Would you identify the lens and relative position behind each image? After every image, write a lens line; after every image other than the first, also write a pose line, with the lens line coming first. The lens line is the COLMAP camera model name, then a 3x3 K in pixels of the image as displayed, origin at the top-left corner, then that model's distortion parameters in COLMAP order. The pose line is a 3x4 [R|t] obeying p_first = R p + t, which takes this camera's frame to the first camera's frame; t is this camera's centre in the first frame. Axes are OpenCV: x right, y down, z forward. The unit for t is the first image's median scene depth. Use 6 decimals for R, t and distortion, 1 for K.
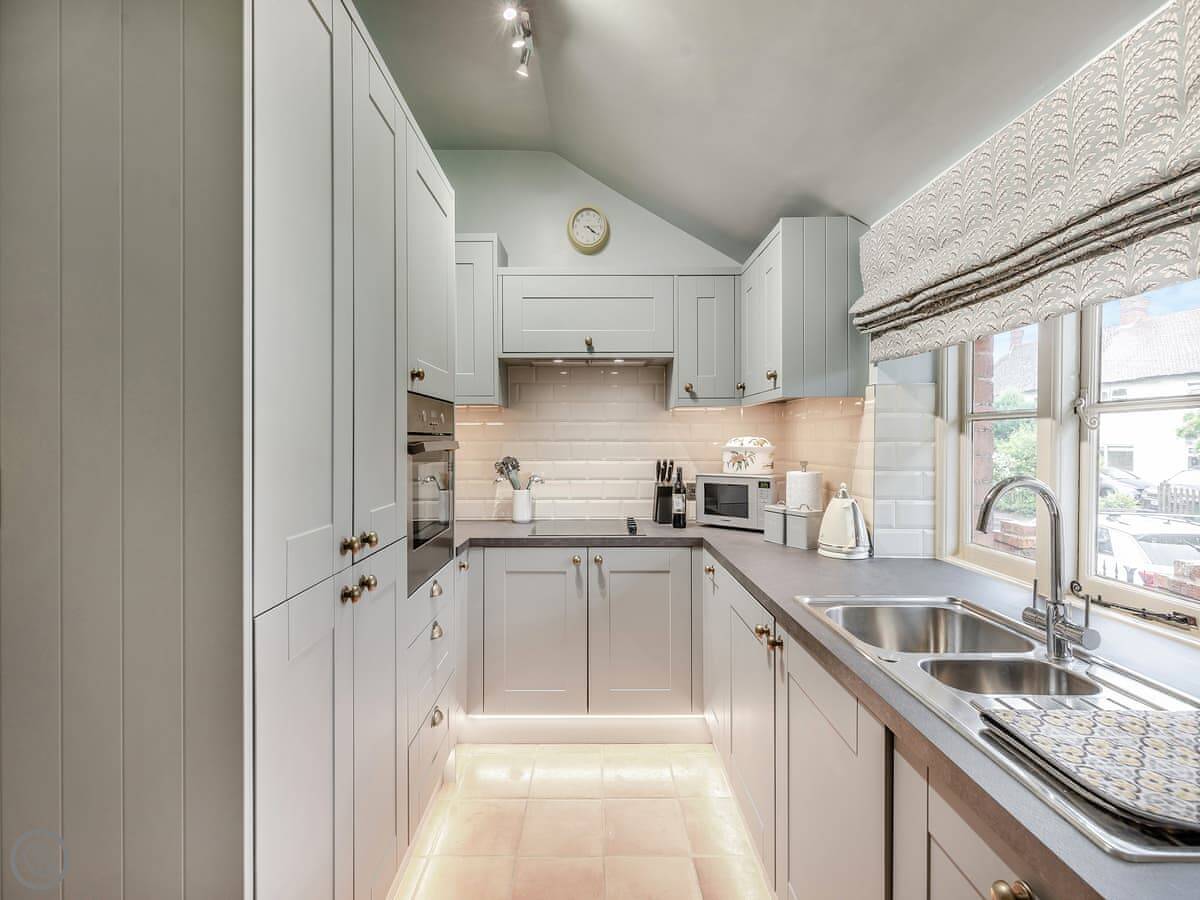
lens RADIAL K [[557.9, 0, 584.9], [0, 557.9, 448.0], [0, 0, 1]] dist [0.002237, -0.000298]
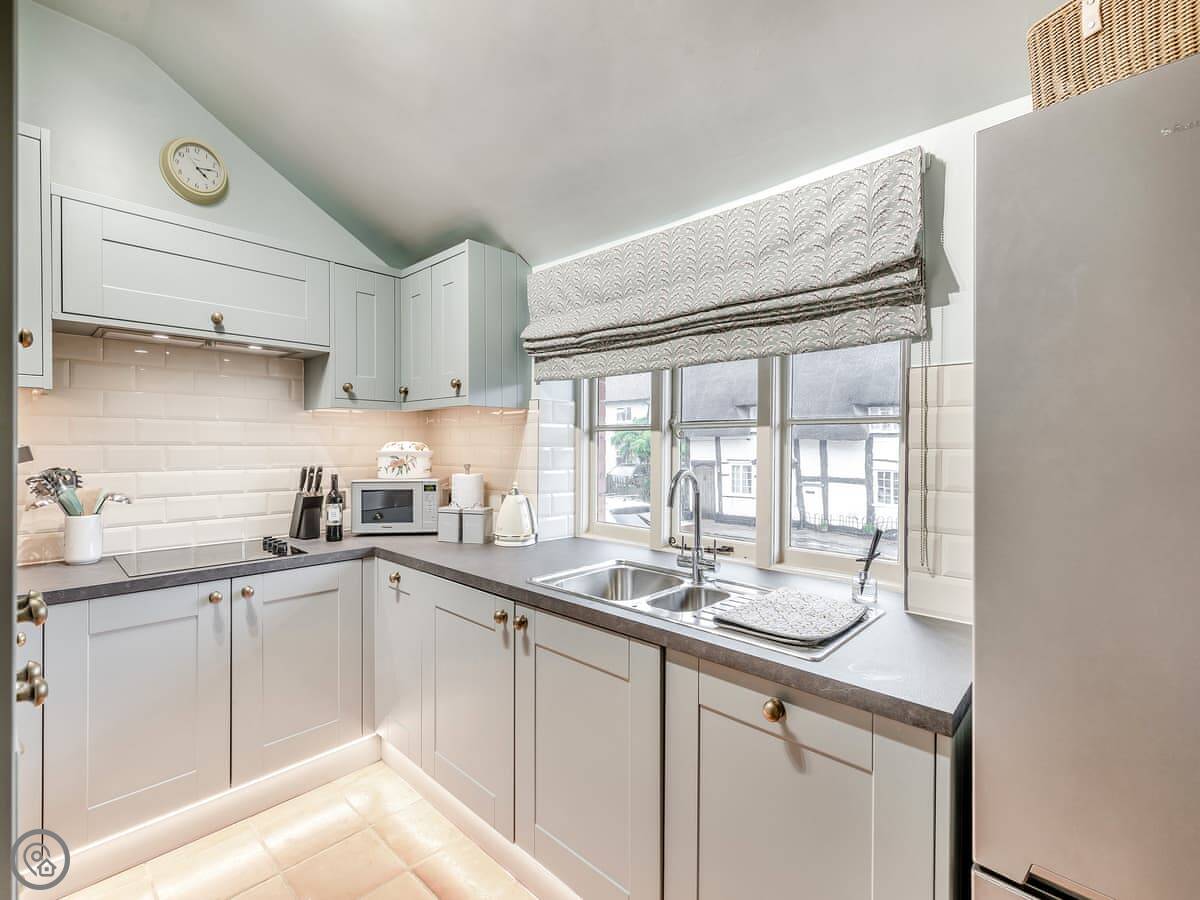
lens RADIAL K [[567.5, 0, 603.7], [0, 567.5, 453.4], [0, 0, 1]] dist [0.001967, -0.000428]
pose [[0.657760, -0.006060, 0.753203, -0.259452], [0.005878, 0.999978, 0.002912, 0.000455], [-0.753204, 0.002512, 0.657782, 0.067228]]
